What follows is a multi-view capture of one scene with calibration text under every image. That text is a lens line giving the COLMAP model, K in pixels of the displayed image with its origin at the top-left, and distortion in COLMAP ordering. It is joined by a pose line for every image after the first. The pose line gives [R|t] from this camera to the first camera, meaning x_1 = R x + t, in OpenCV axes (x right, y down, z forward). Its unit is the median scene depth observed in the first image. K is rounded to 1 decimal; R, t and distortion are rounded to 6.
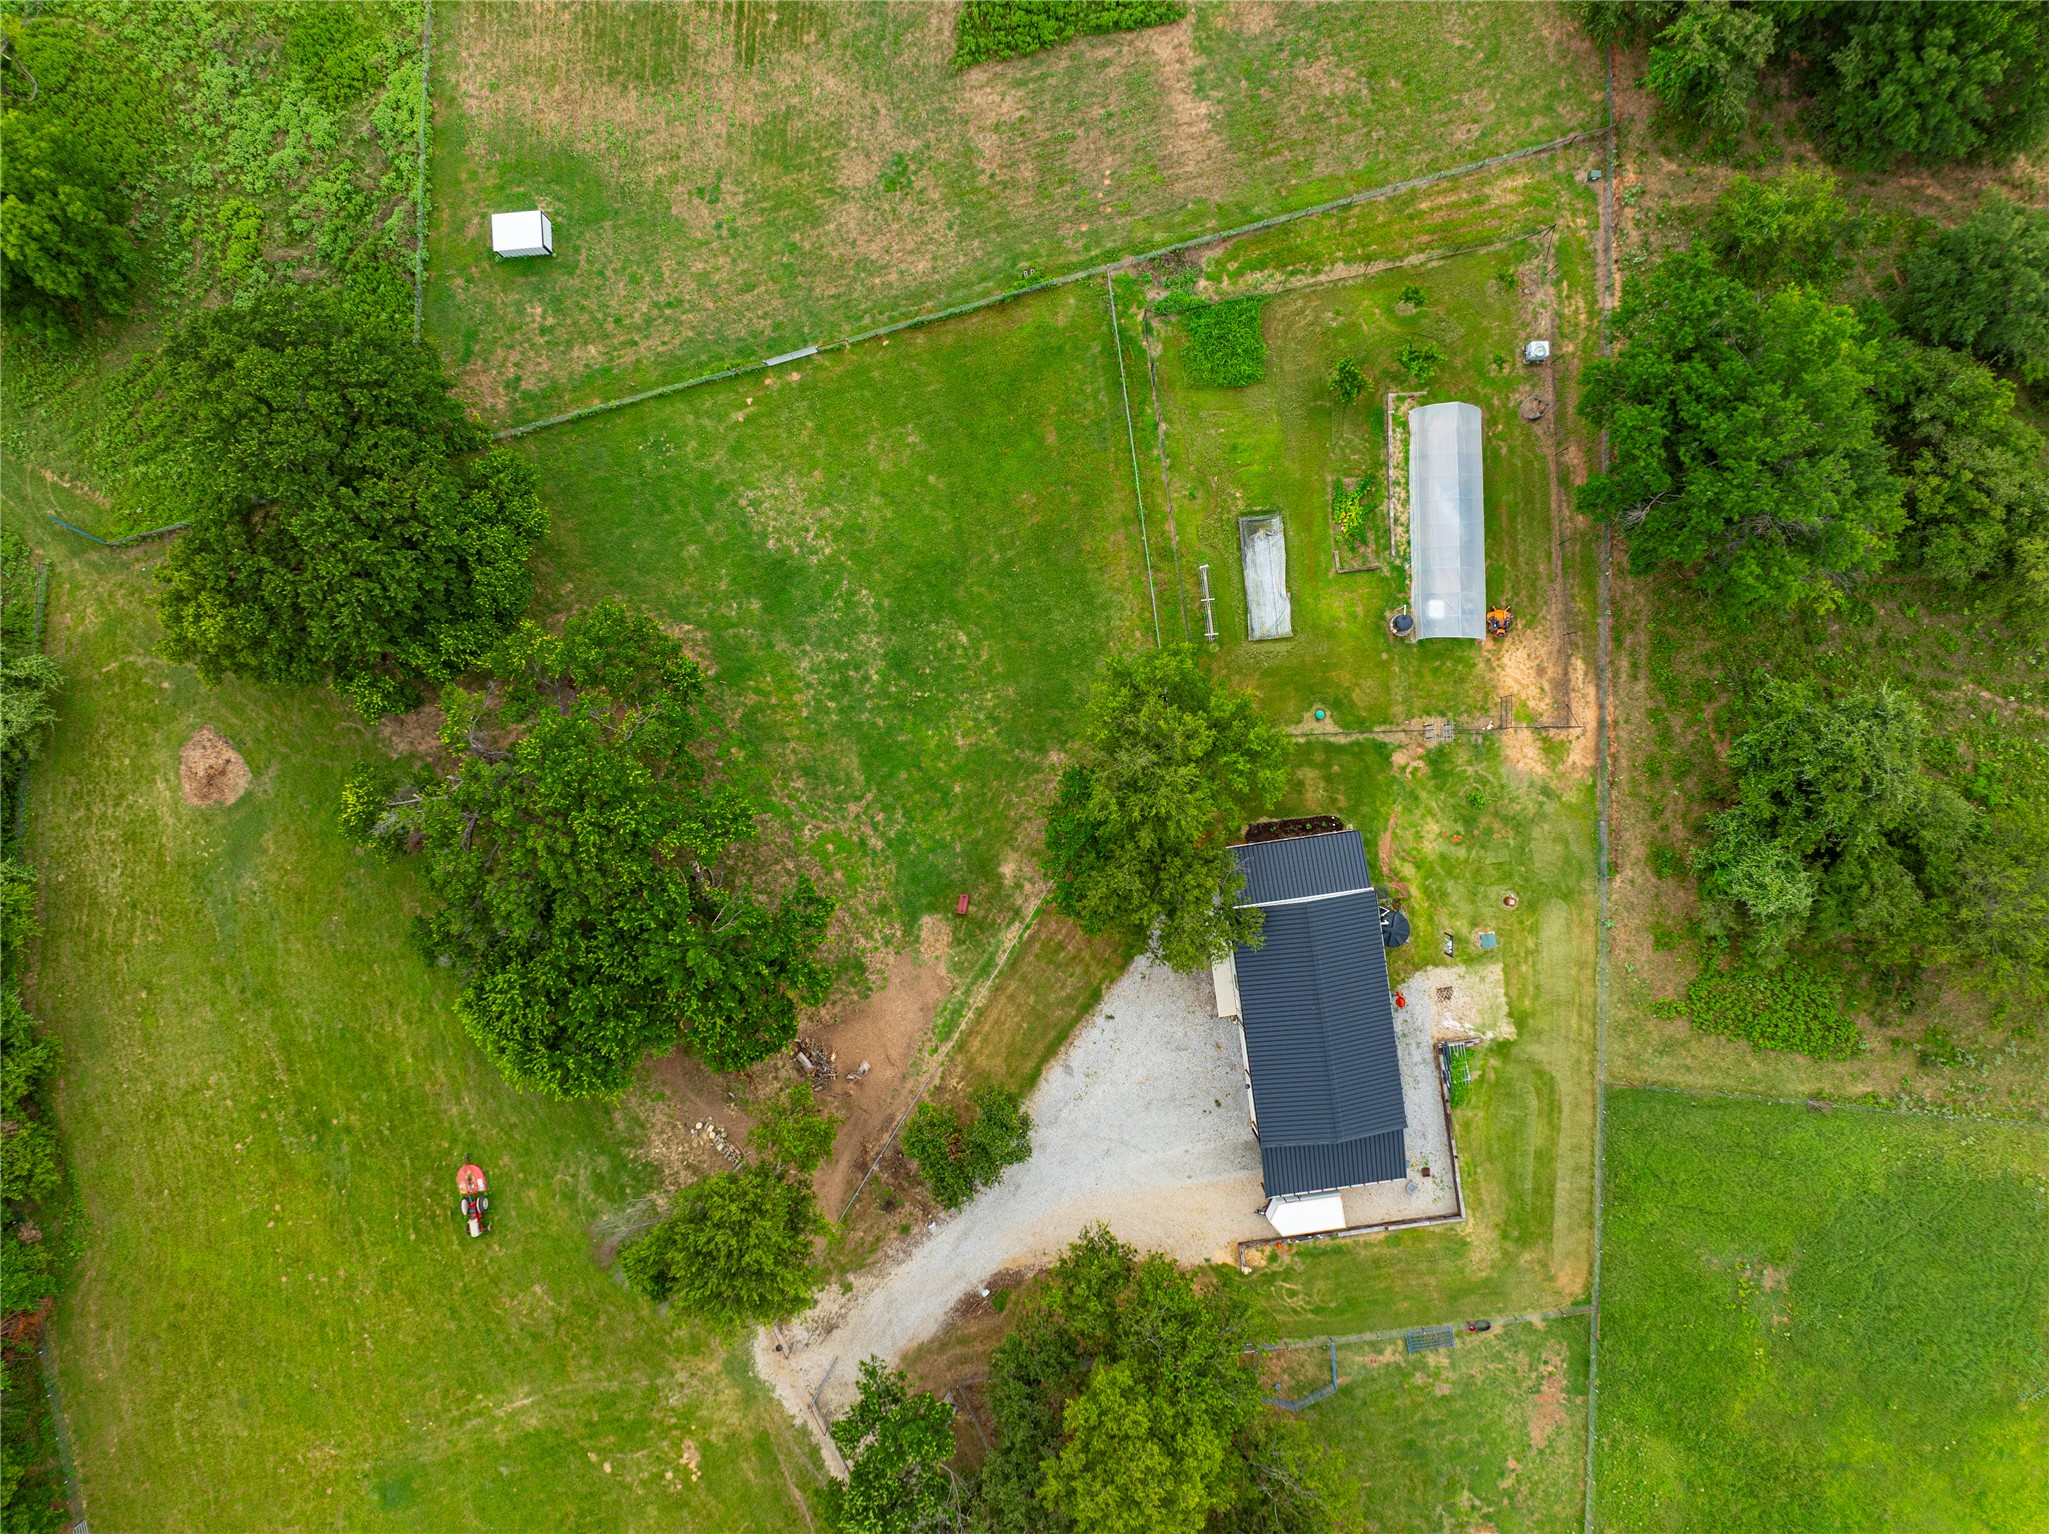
lens RADIAL K [[1443.6, 0, 1024.5], [0, 1443.6, 767.0], [0, 0, 1]] dist [-0.052389, 0.029427]
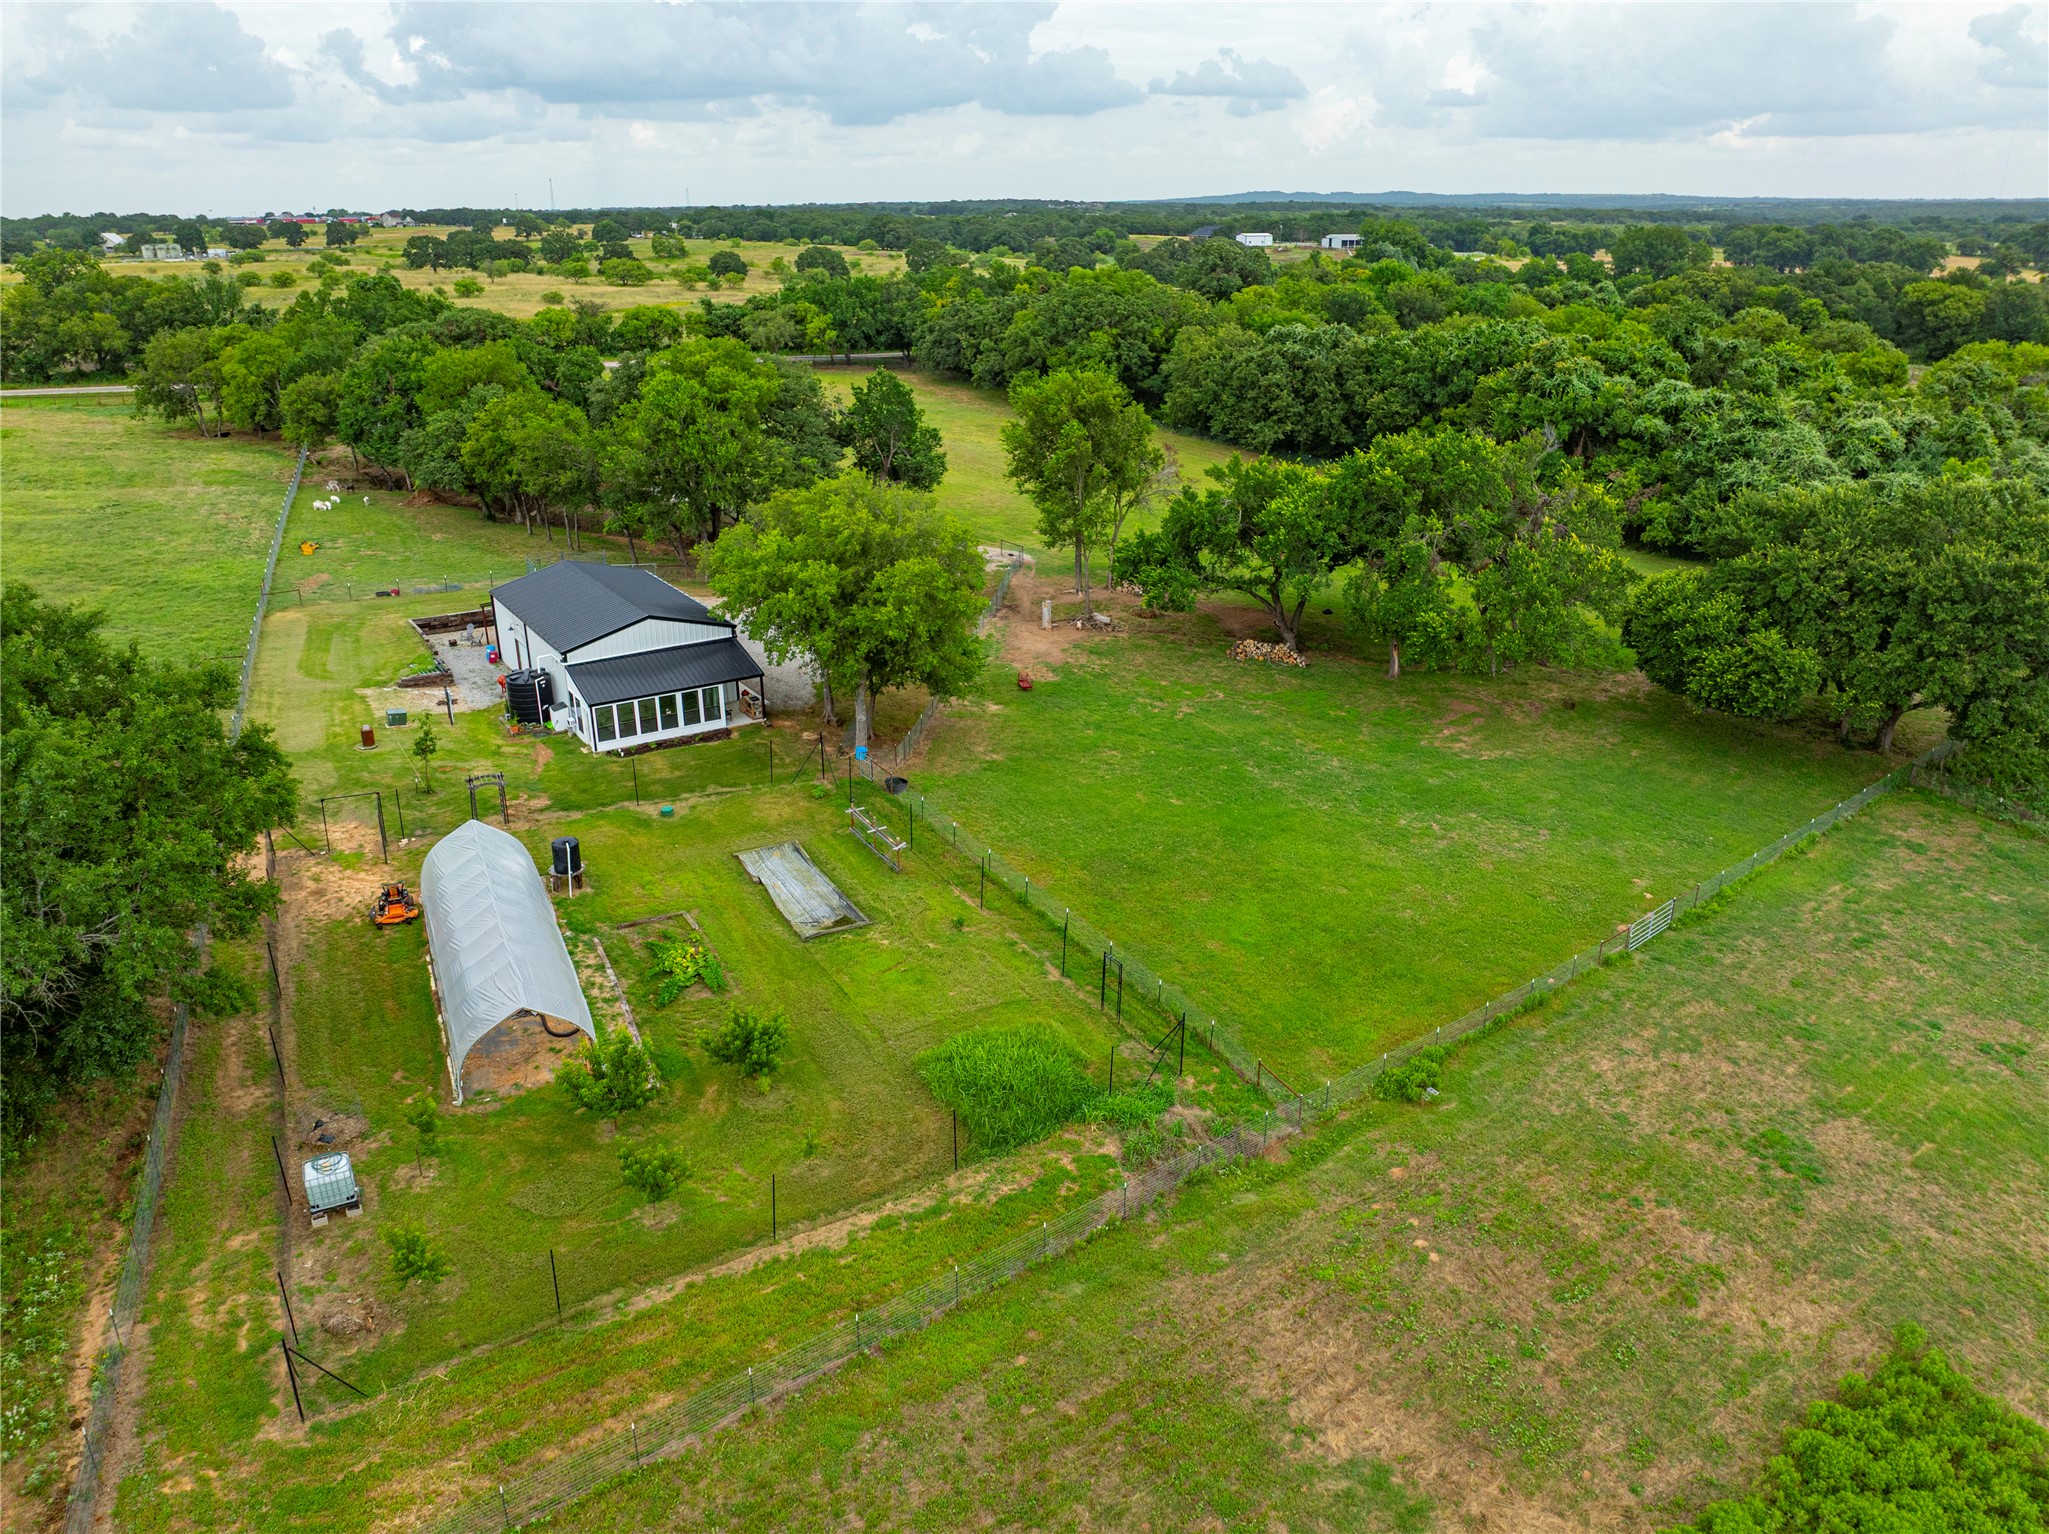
lens RADIAL K [[1443.6, 0, 1024.5], [0, 1443.6, 767.0], [0, 0, 1]] dist [-0.052389, 0.029427]
pose [[-0.909547, 0.161118, -0.383099, 0.306691], [-0.415553, -0.338634, 0.844182, -0.675240], [0.006283, 0.927021, 0.374956, 0.713626]]
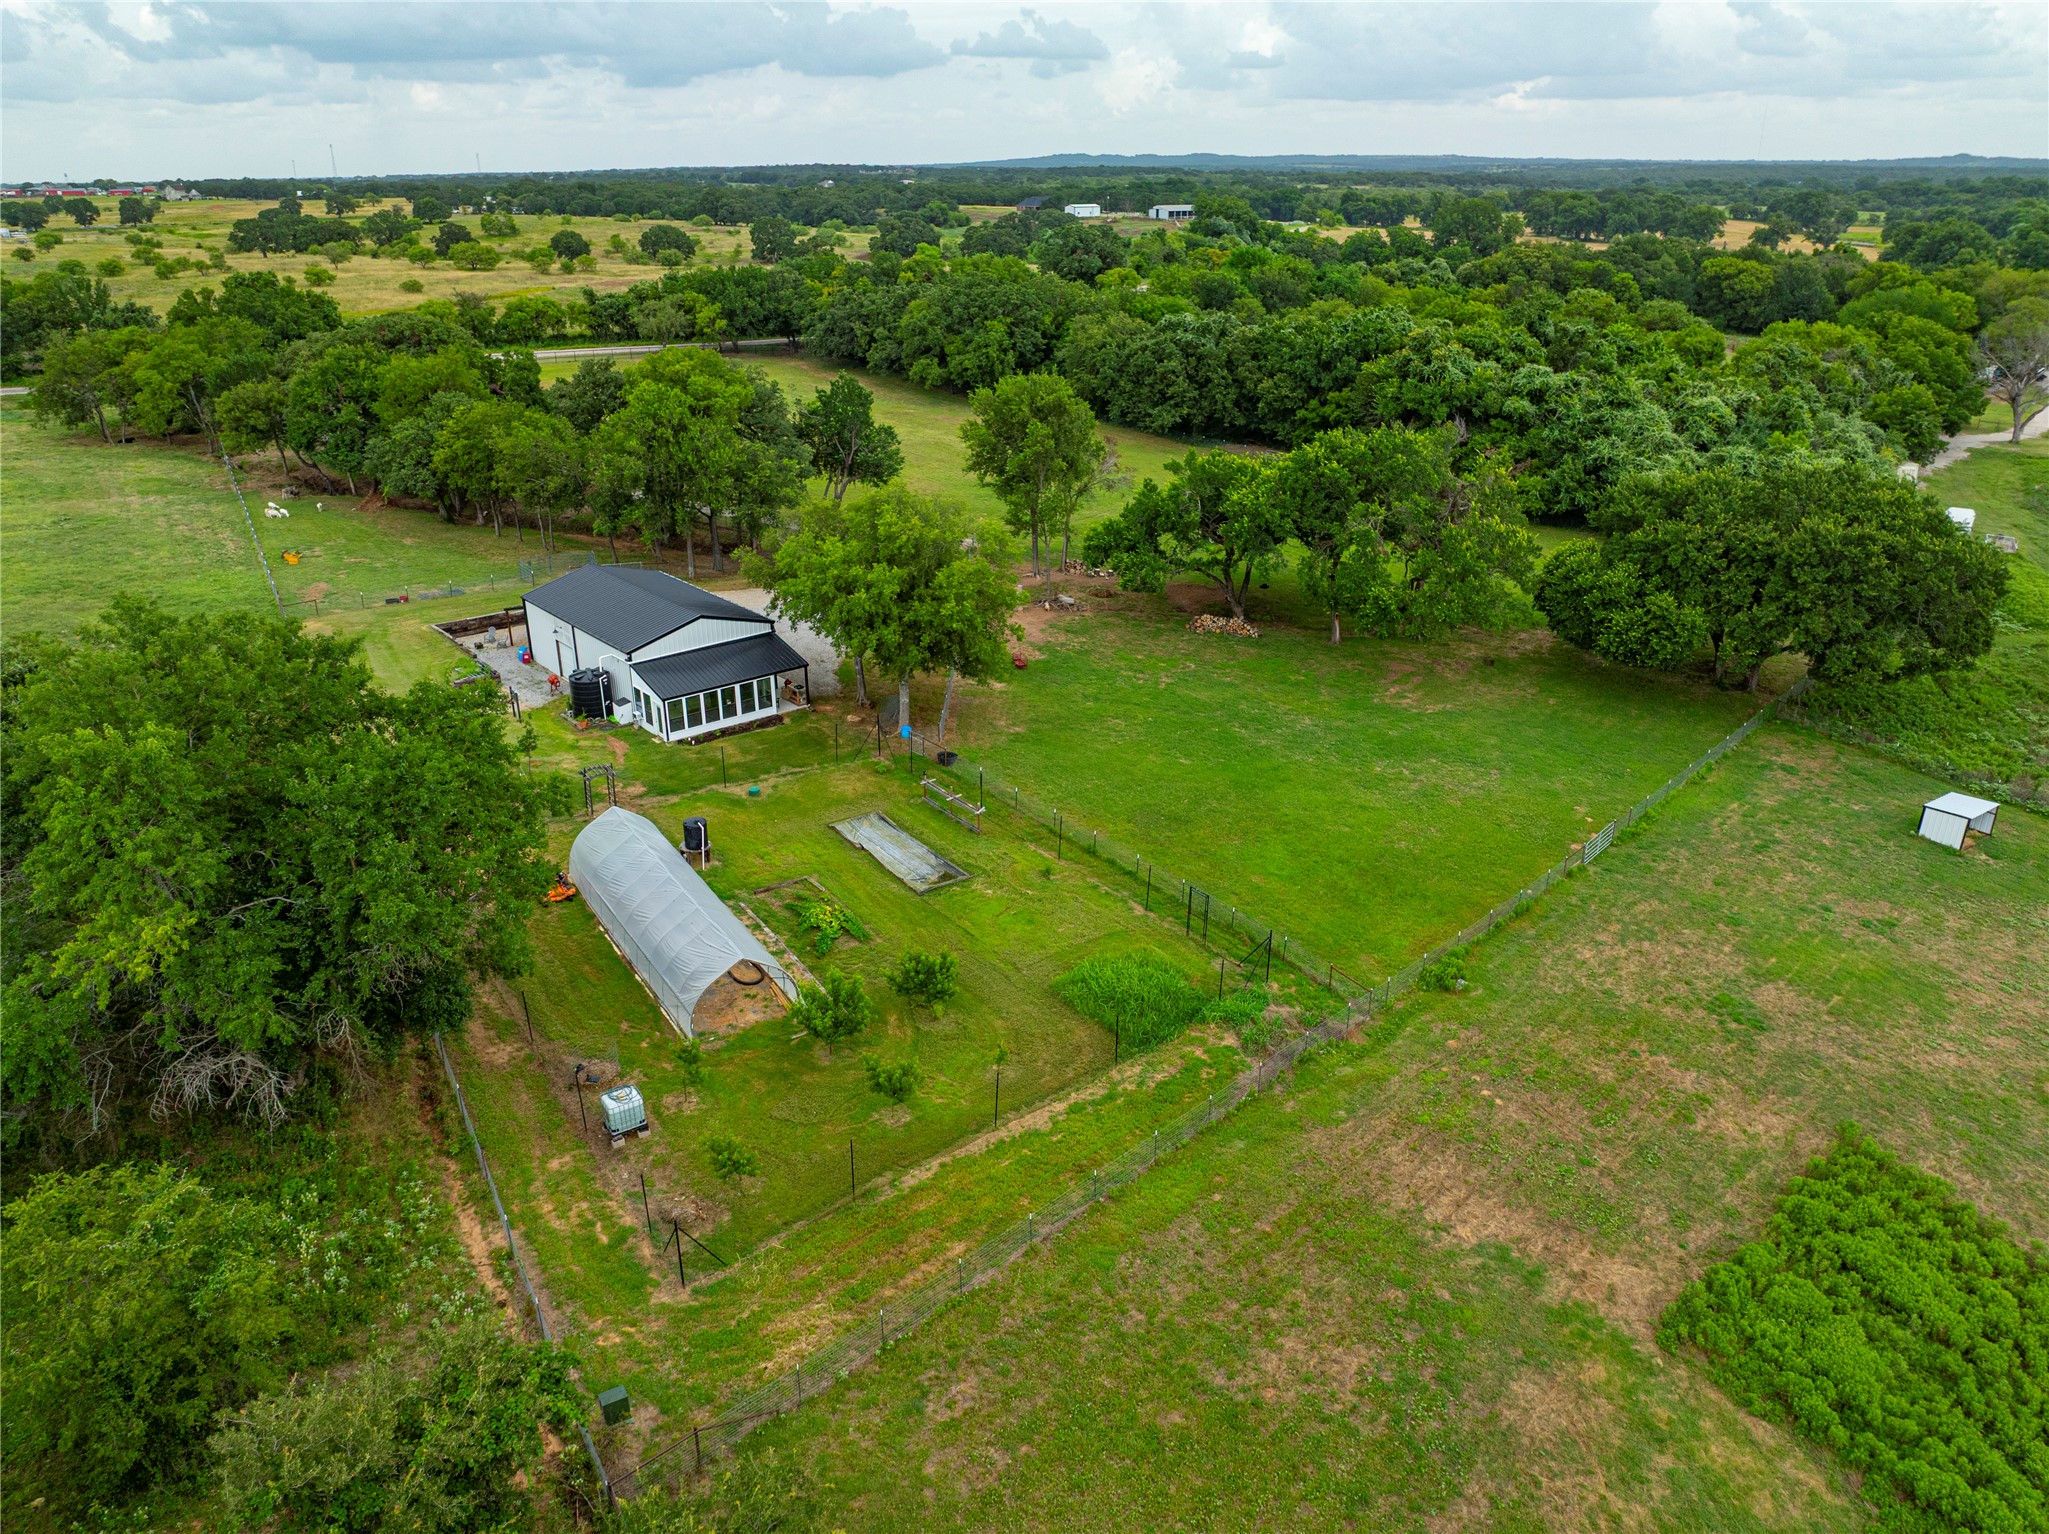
lens RADIAL K [[1440.8, 0, 1024.5], [0, 1440.8, 767.0], [0, 0, 1]] dist [-0.038215, 0.005338]
pose [[-0.850557, 0.212792, -0.480908, 0.446517], [-0.525855, -0.334629, 0.781985, -0.706515], [0.005475, 0.918010, 0.396519, 0.672908]]
